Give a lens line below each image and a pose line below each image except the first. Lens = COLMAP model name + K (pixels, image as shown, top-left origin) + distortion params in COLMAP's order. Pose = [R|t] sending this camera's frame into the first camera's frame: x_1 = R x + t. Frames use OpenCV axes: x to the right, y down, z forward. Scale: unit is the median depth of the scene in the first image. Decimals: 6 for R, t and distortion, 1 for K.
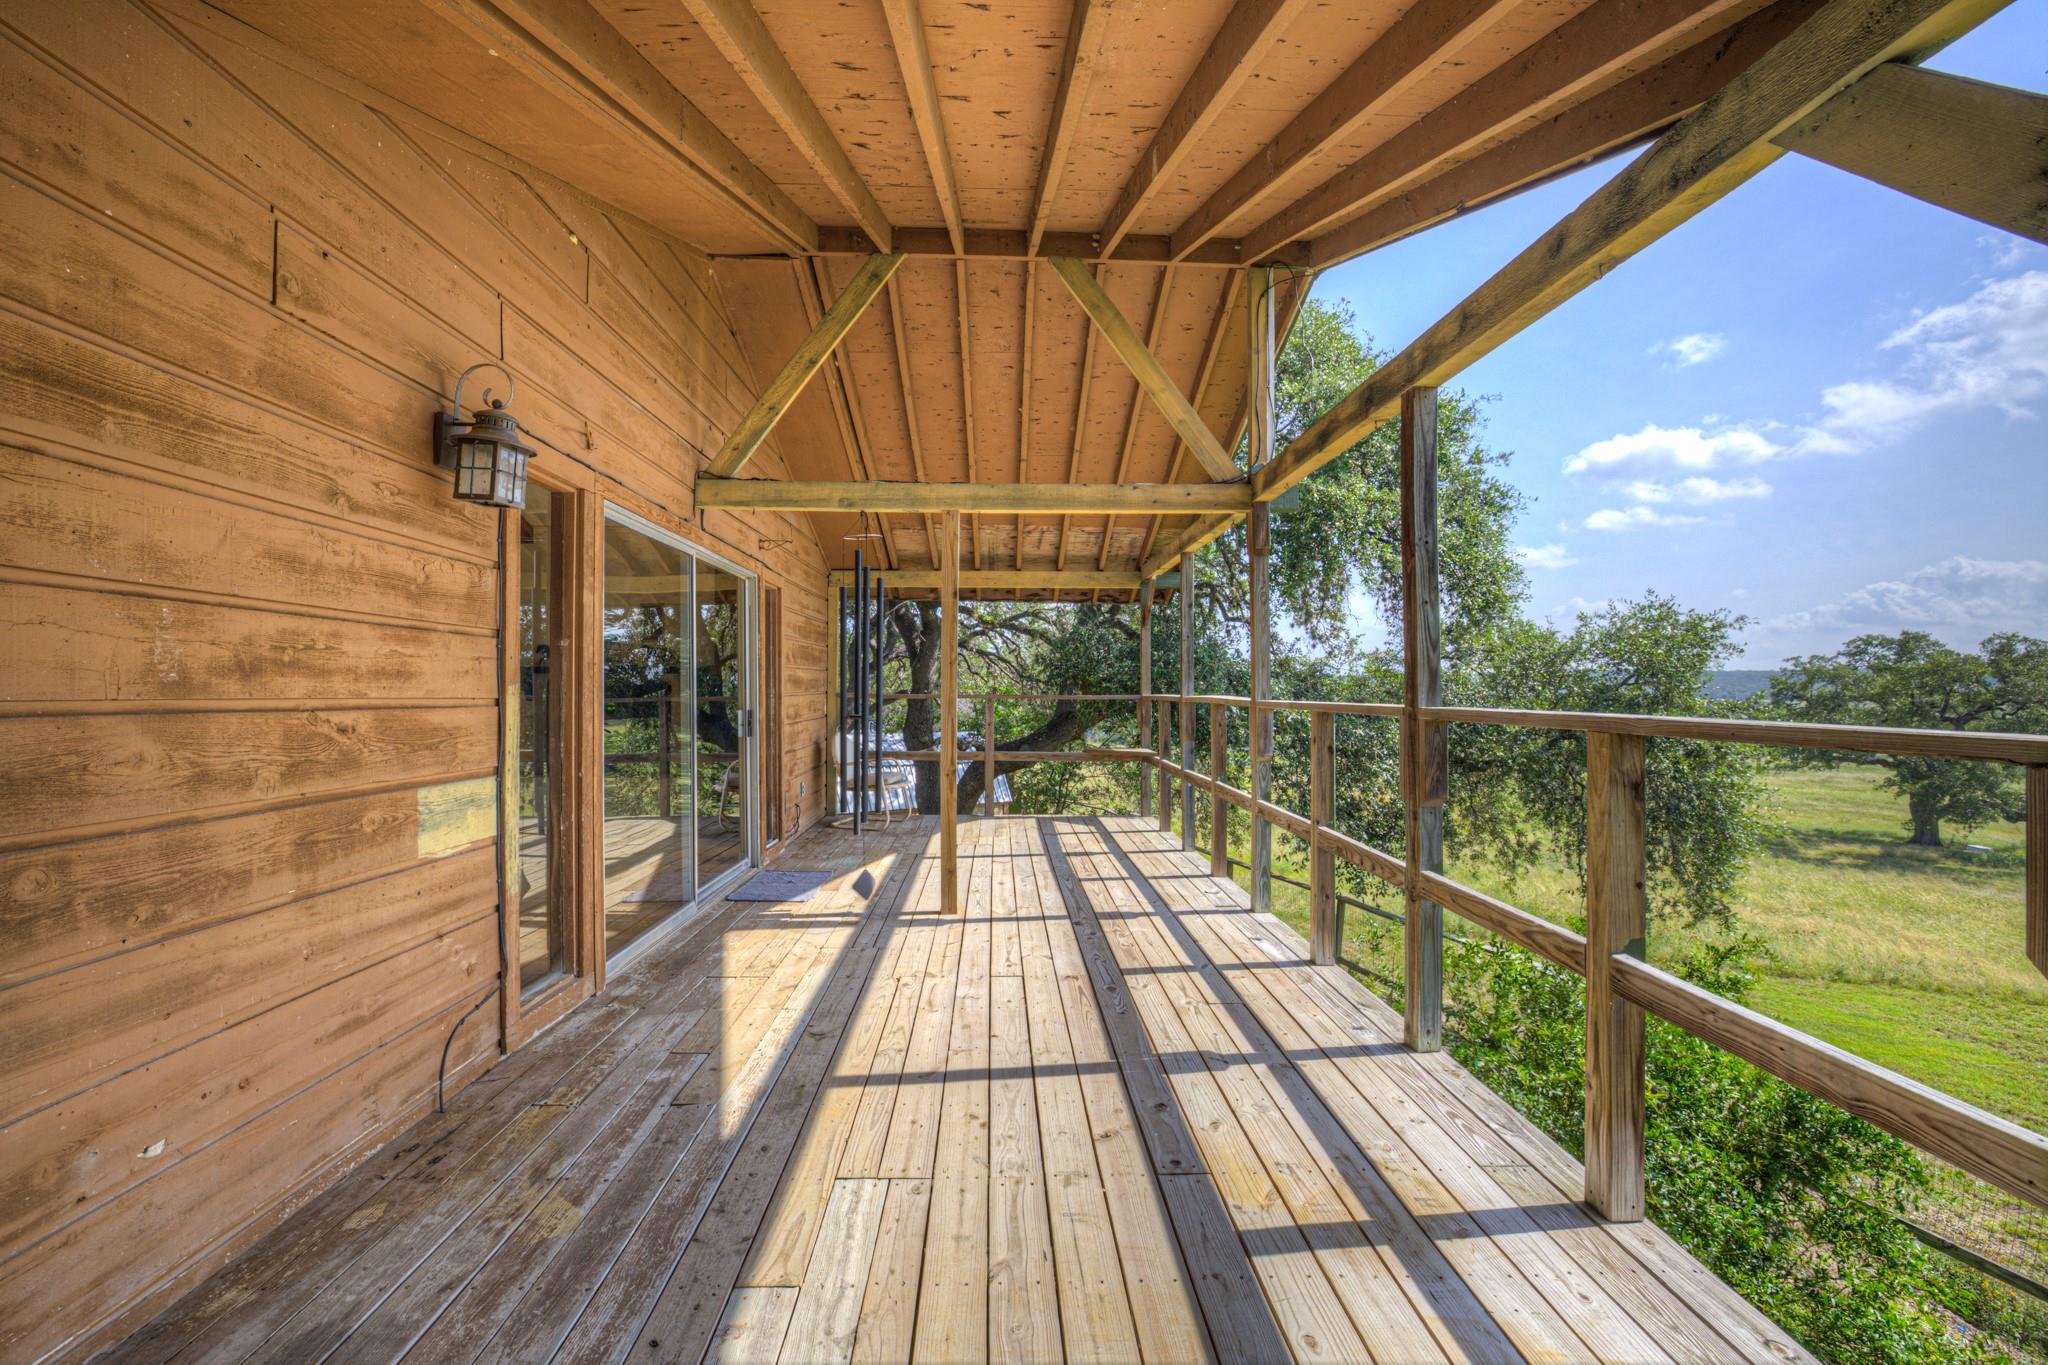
lens RADIAL K [[867.8, 0, 1024.0], [0, 867.8, 682.5], [0, 0, 1]] dist [-0.046417, 0.017158]
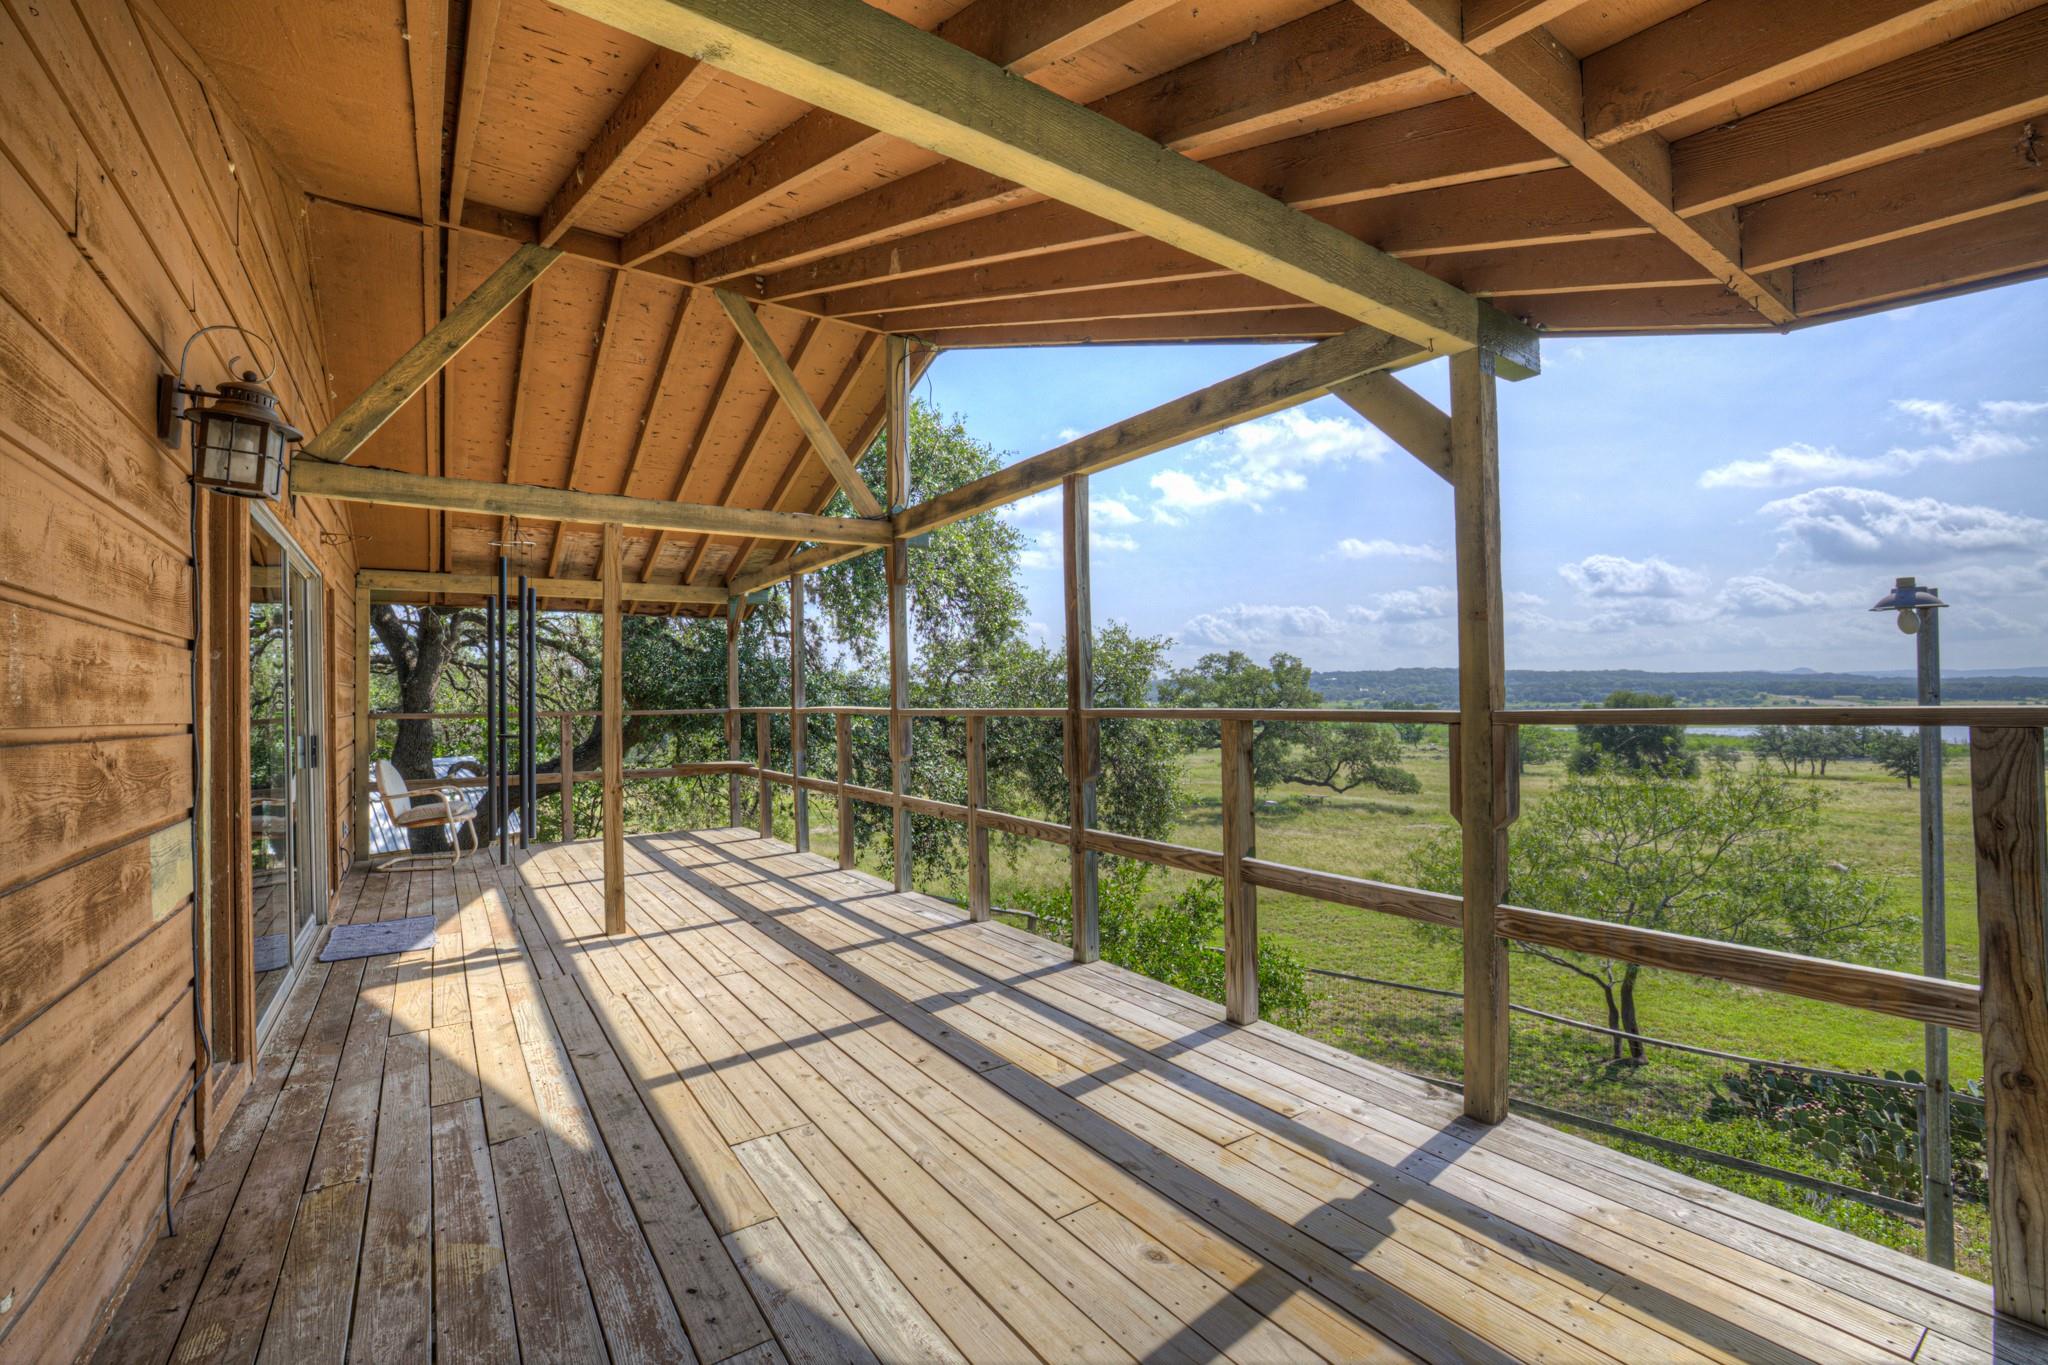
lens RADIAL K [[874.4, 0, 1002.6], [0, 874.4, 683.8], [0, 0, 1]] dist [-0.052206, 0.020184]
pose [[0.843933, -0.008321, 0.536384, -0.347955], [0.015751, 0.999833, -0.009273, -0.000006], [-0.536218, 0.016274, 0.843923, -0.090980]]
